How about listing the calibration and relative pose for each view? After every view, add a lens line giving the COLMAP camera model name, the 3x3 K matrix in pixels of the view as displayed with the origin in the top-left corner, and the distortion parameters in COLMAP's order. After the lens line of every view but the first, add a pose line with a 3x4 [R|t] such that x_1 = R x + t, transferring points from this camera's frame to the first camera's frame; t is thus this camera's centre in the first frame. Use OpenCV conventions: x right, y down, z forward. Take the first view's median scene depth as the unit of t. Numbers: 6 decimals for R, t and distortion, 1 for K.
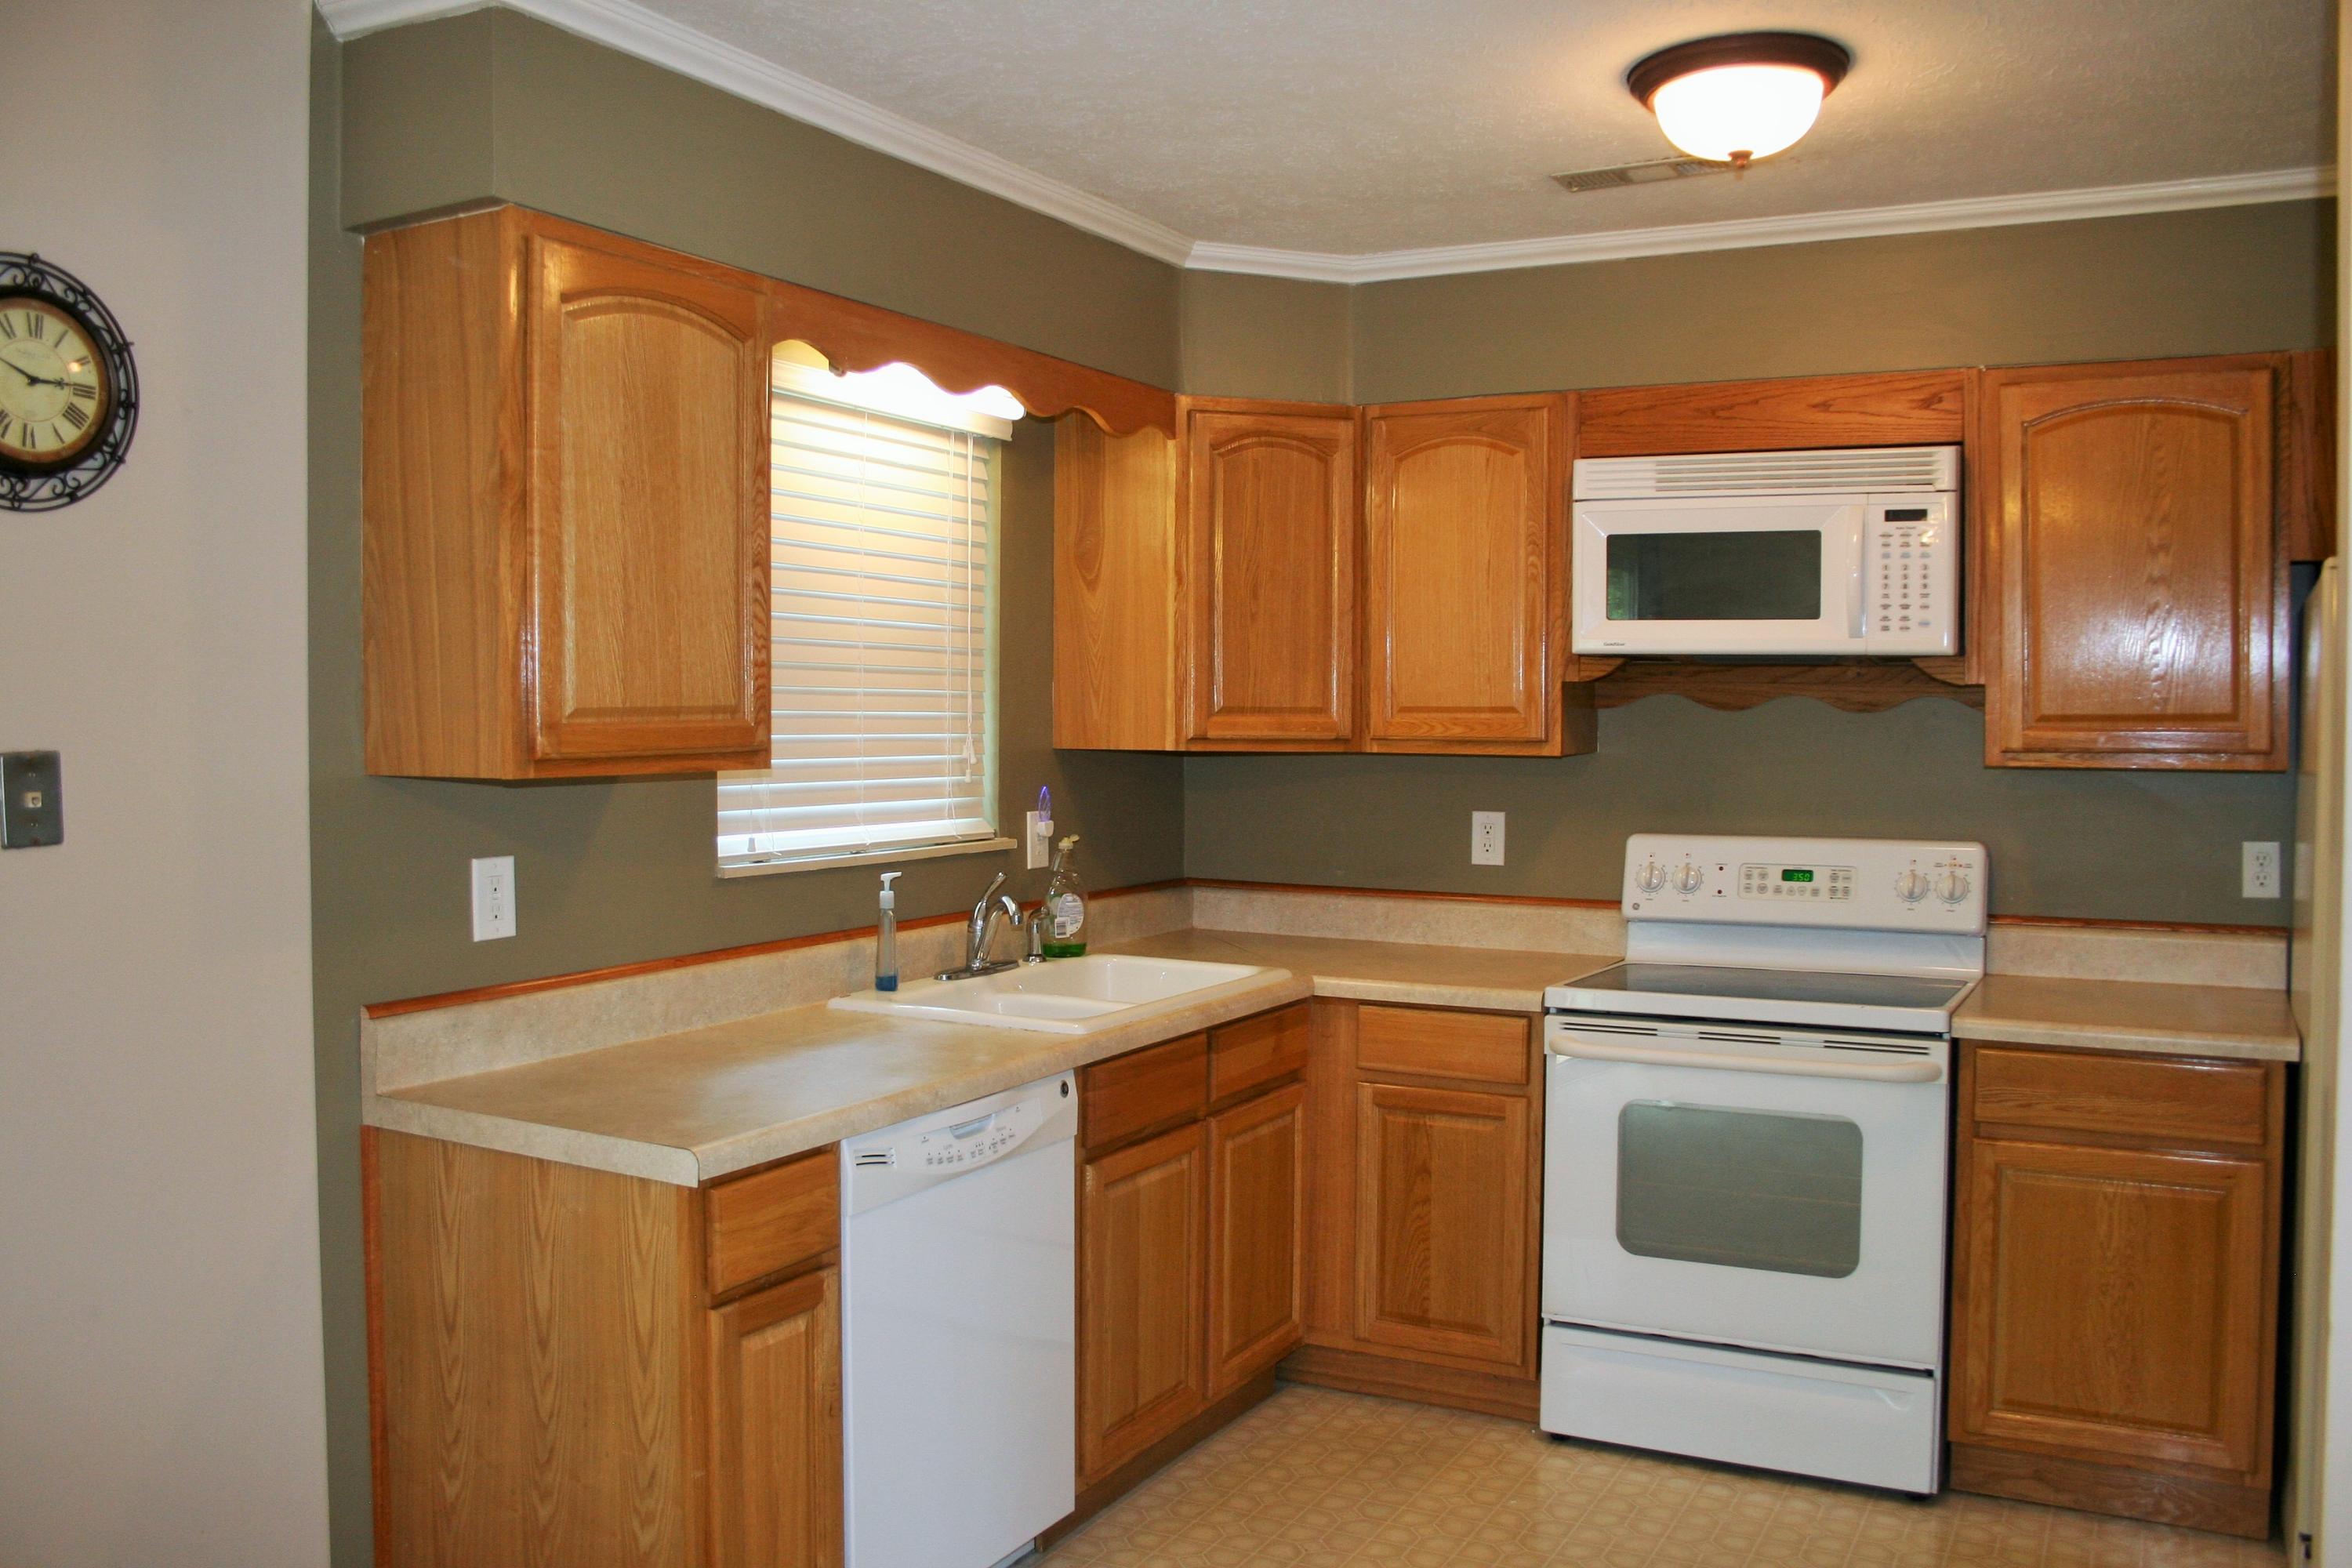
lens RADIAL K [[1949.3, 0, 1163.0], [0, 1949.3, 785.8], [0, 0, 1]] dist [-0.143691, 0.115898]
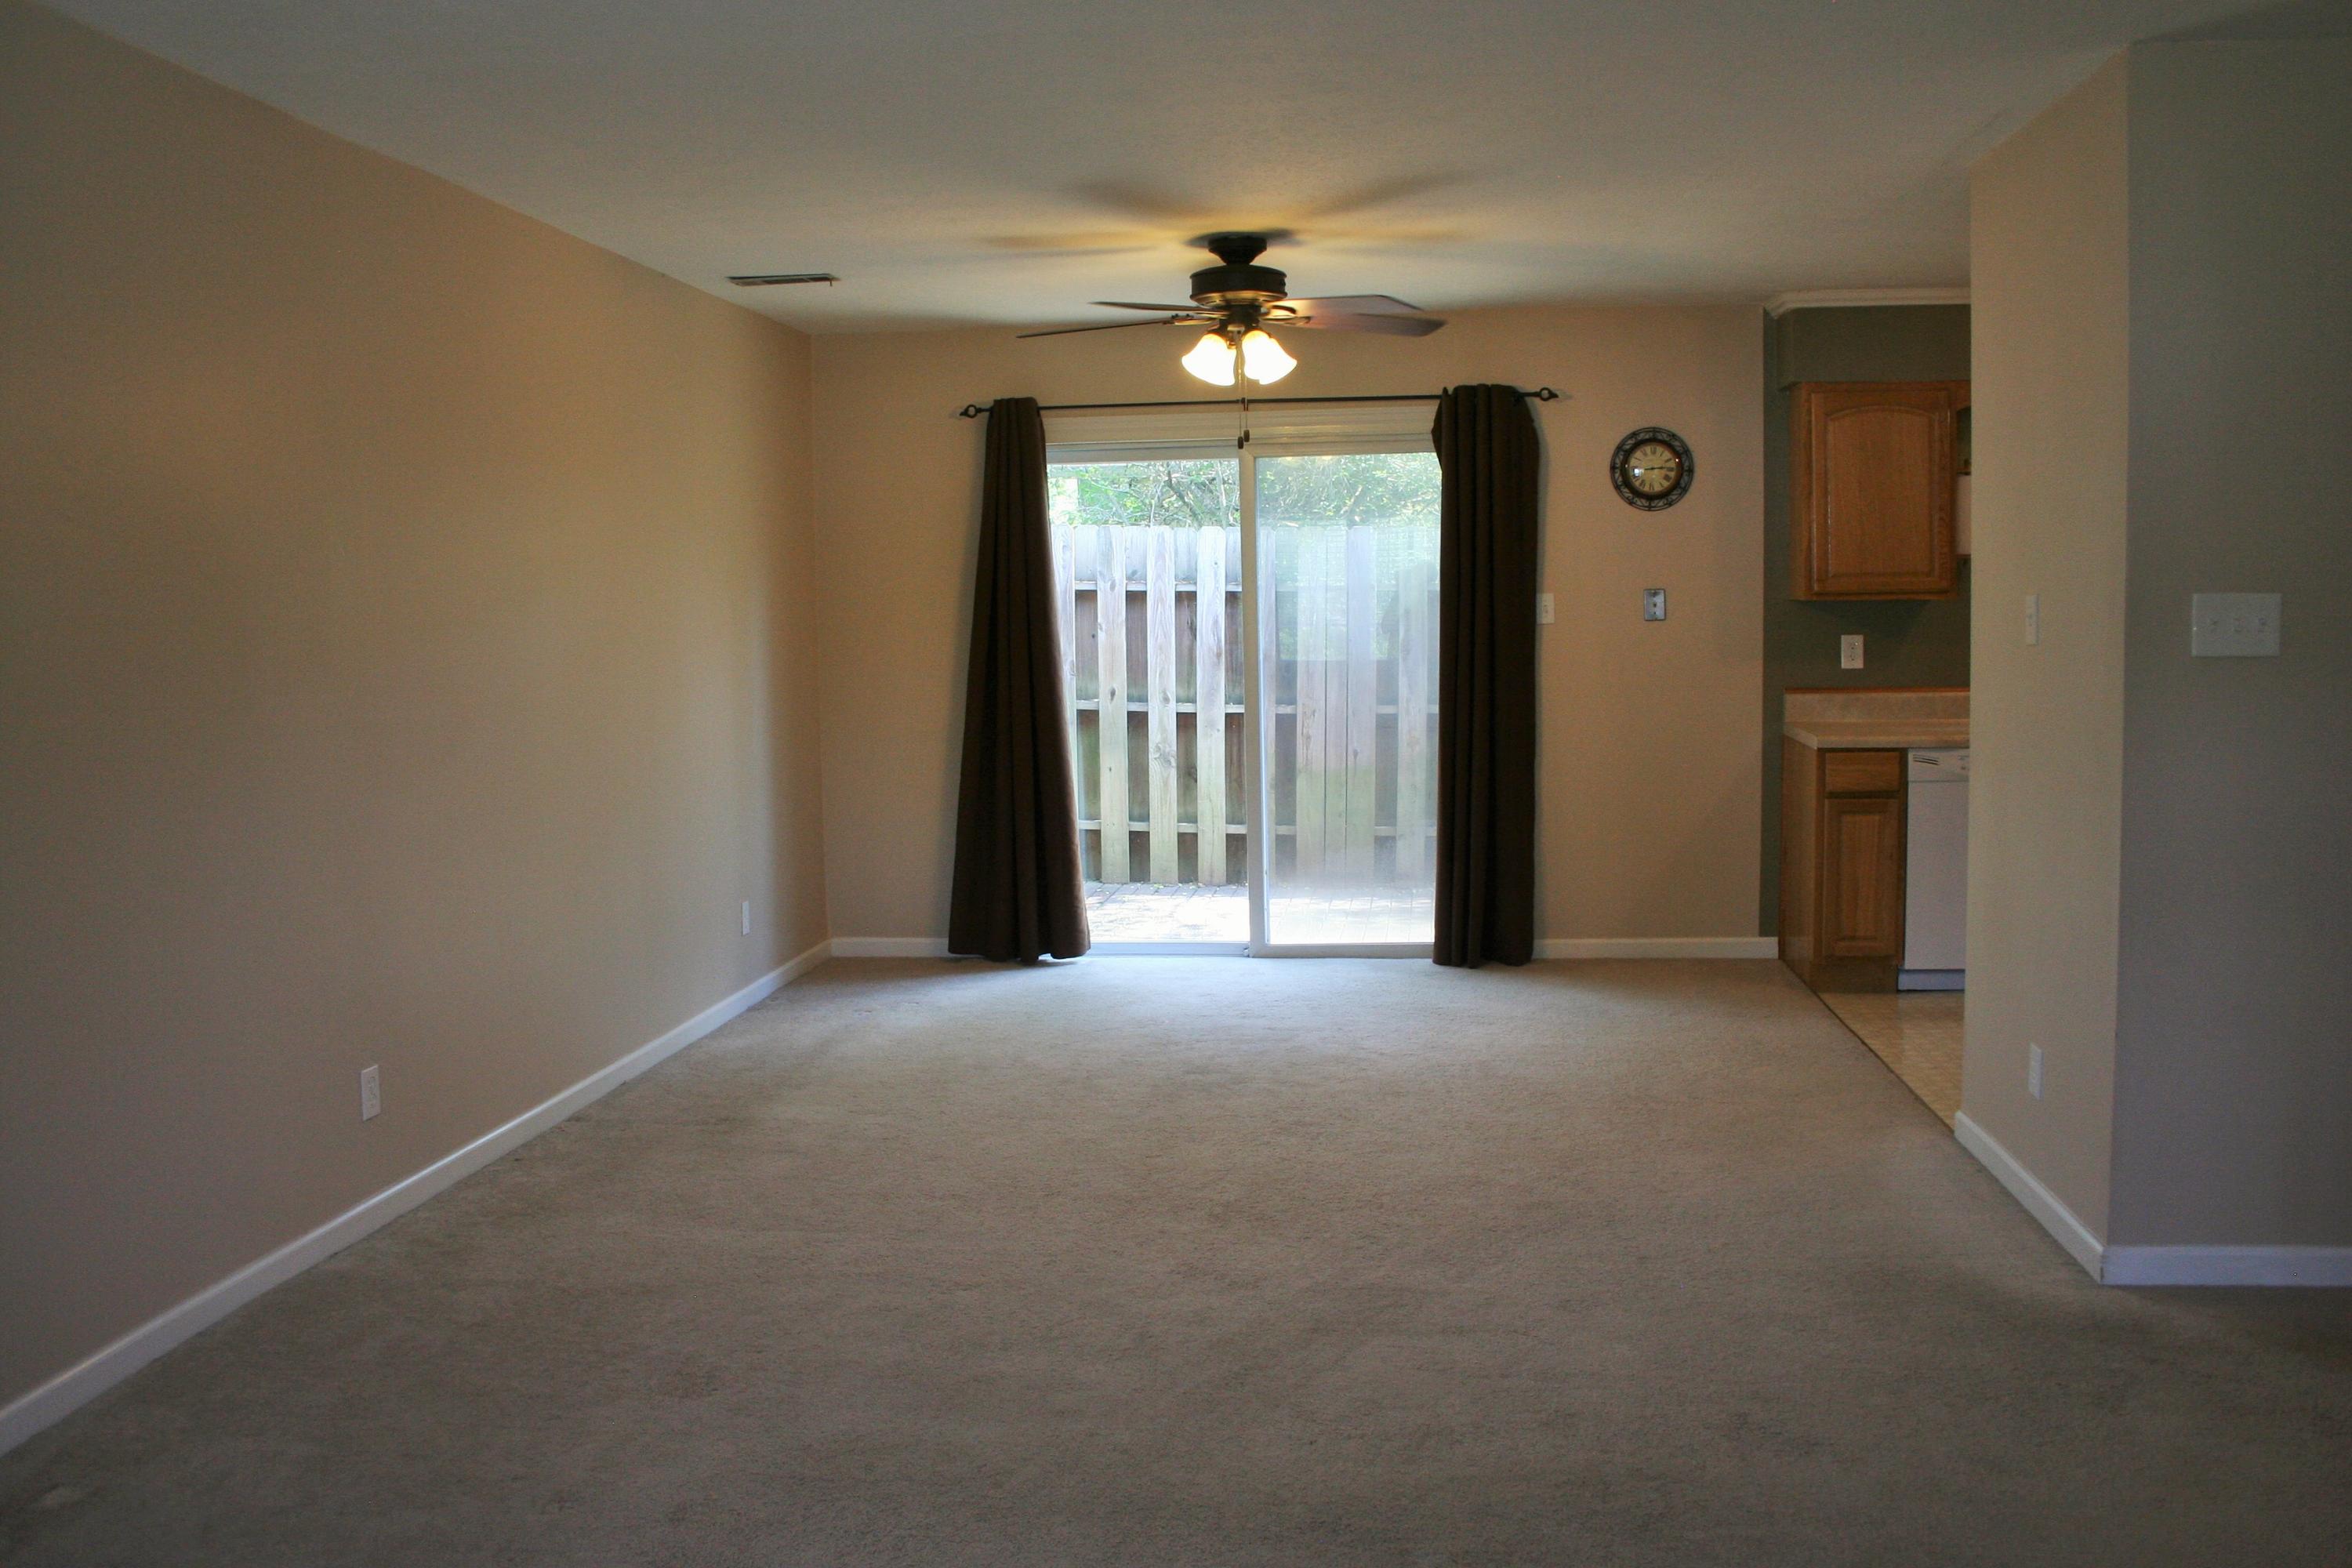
lens RADIAL K [[1949.3, 0, 1176.7], [0, 1949.3, 783.4], [0, 0, 1]] dist [-0.143691, 0.115898]
pose [[0.377008, 0.081279, -0.922637, 1.345984], [-0.015521, 0.996557, 0.081449, 0.034353], [0.926080, -0.016387, 0.376971, -0.602538]]
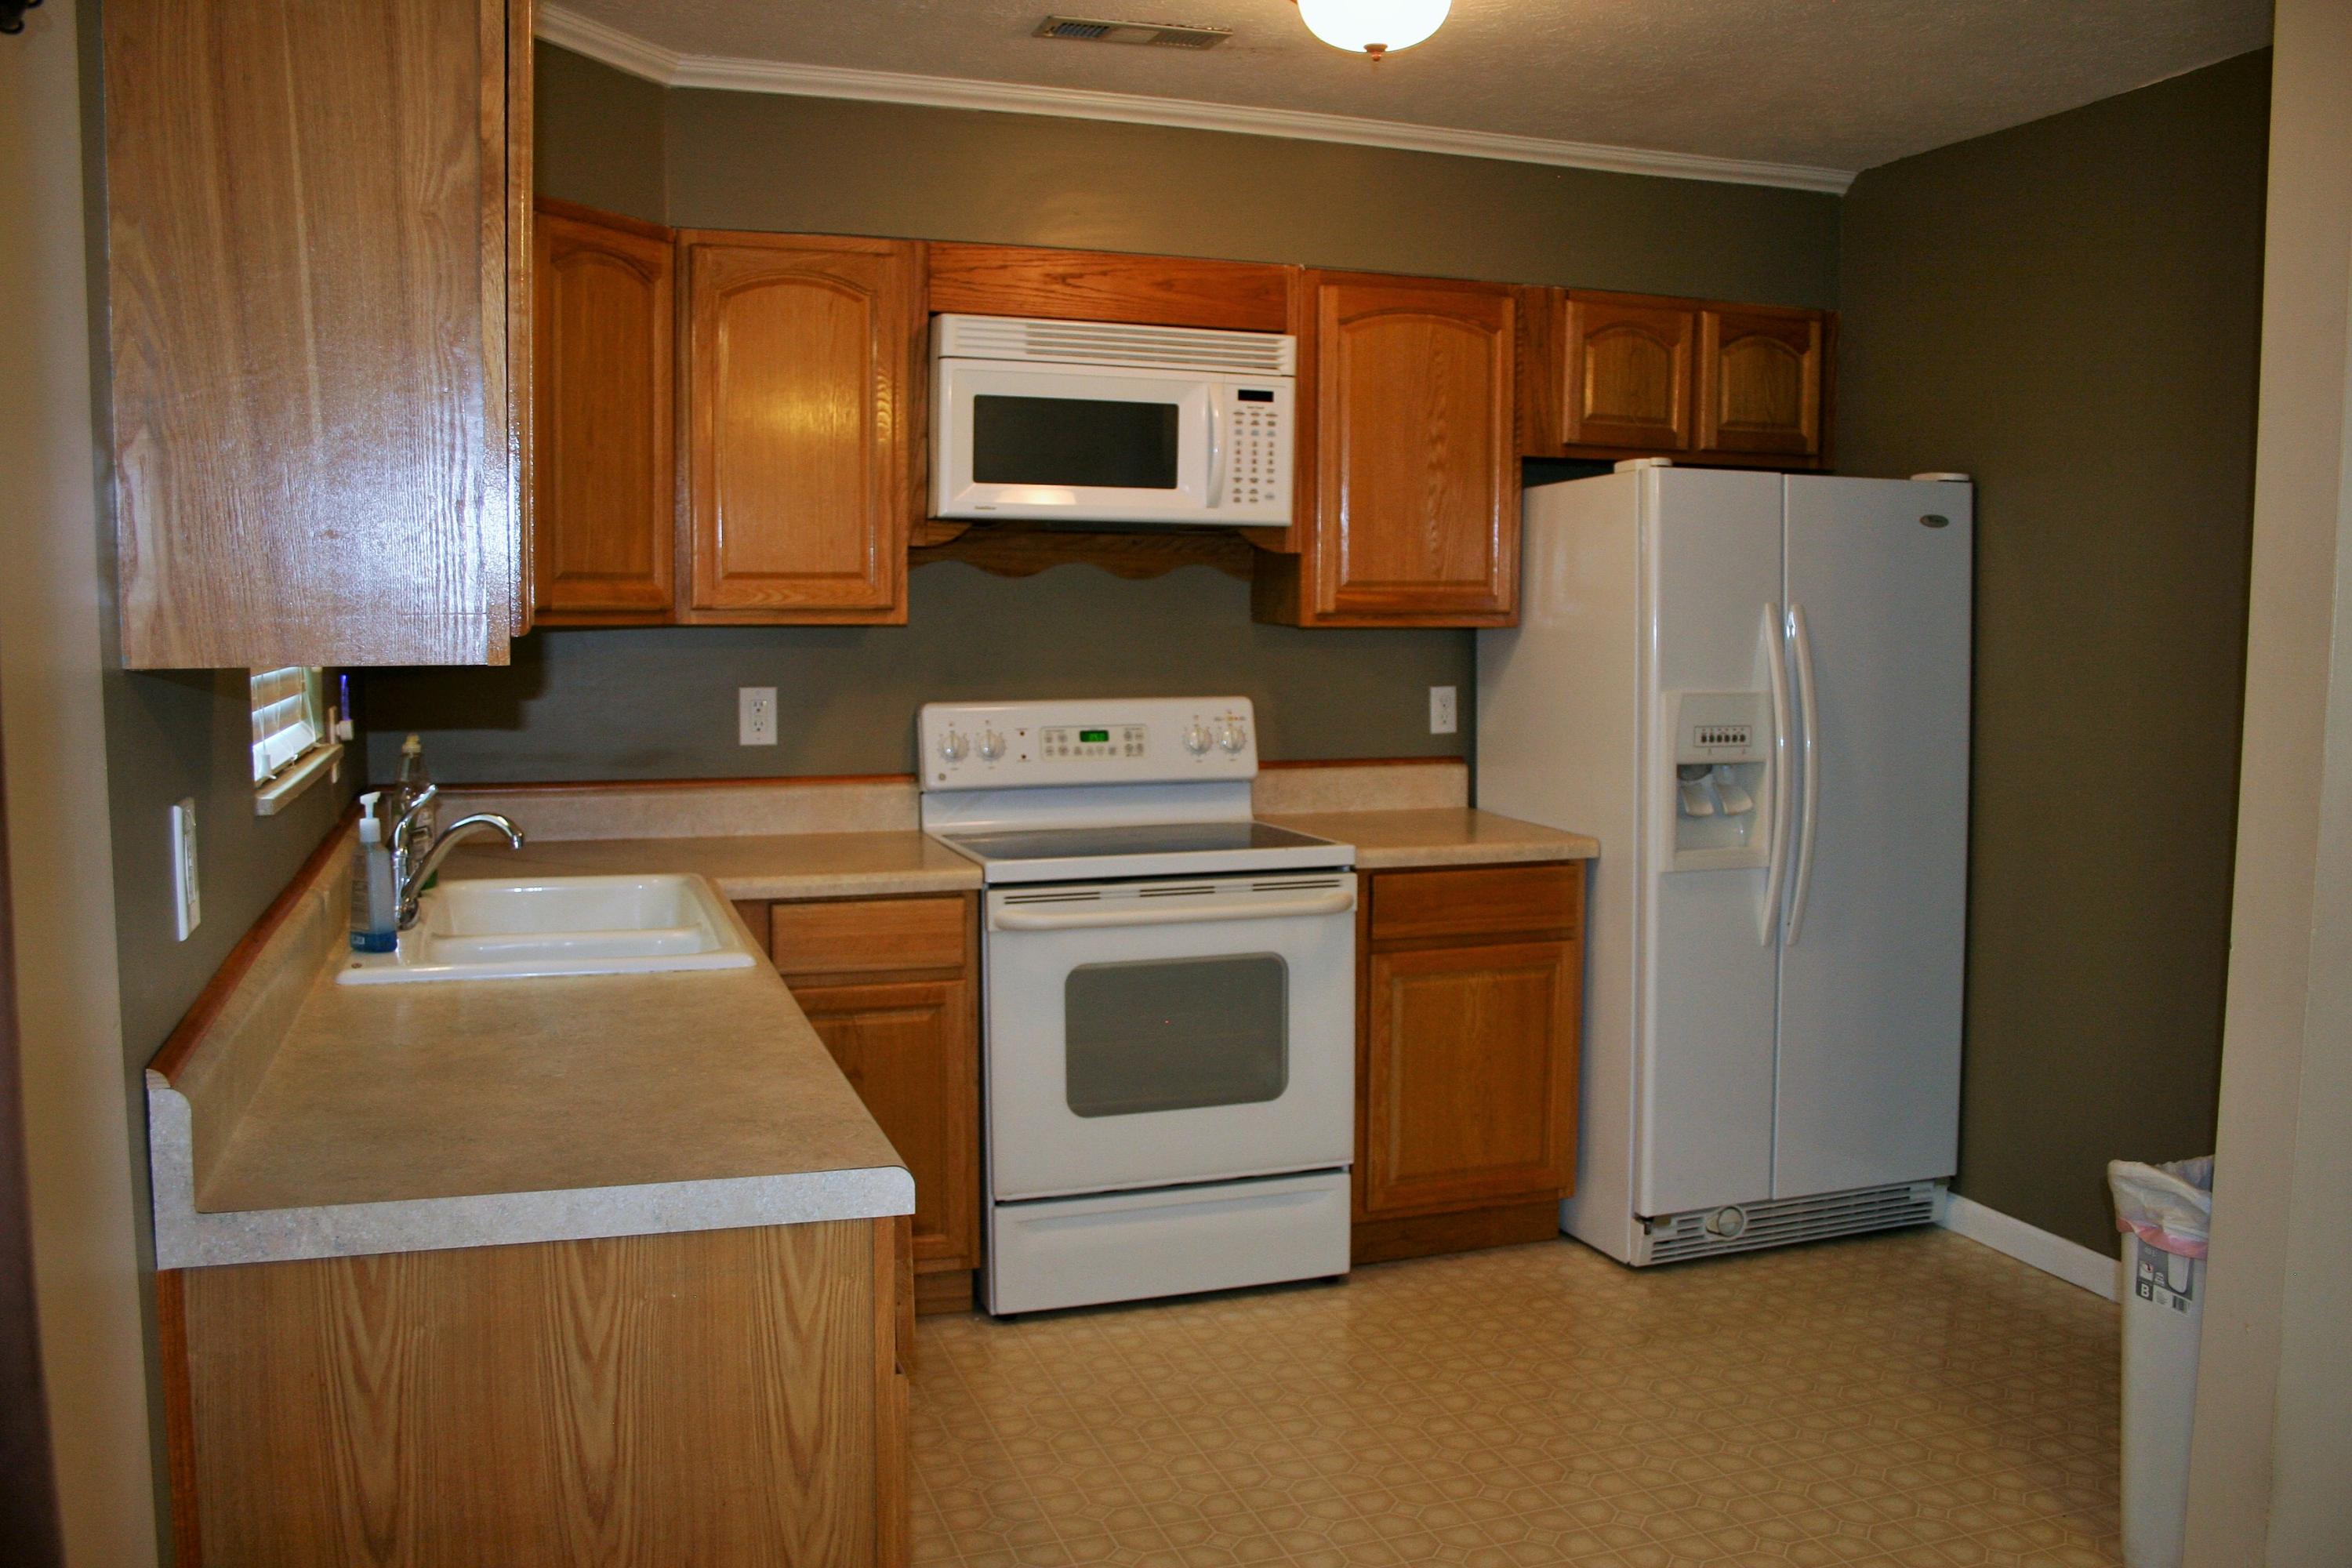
lens RADIAL K [[1949.3, 0, 1178.2], [0, 1949.3, 777.7], [0, 0, 1]] dist [-0.143691, 0.115898]
pose [[0.677776, -0.069202, 0.732005, -0.457648], [0.025154, 0.997161, 0.070978, -0.004945], [-0.734838, -0.029694, 0.677592, 0.279577]]
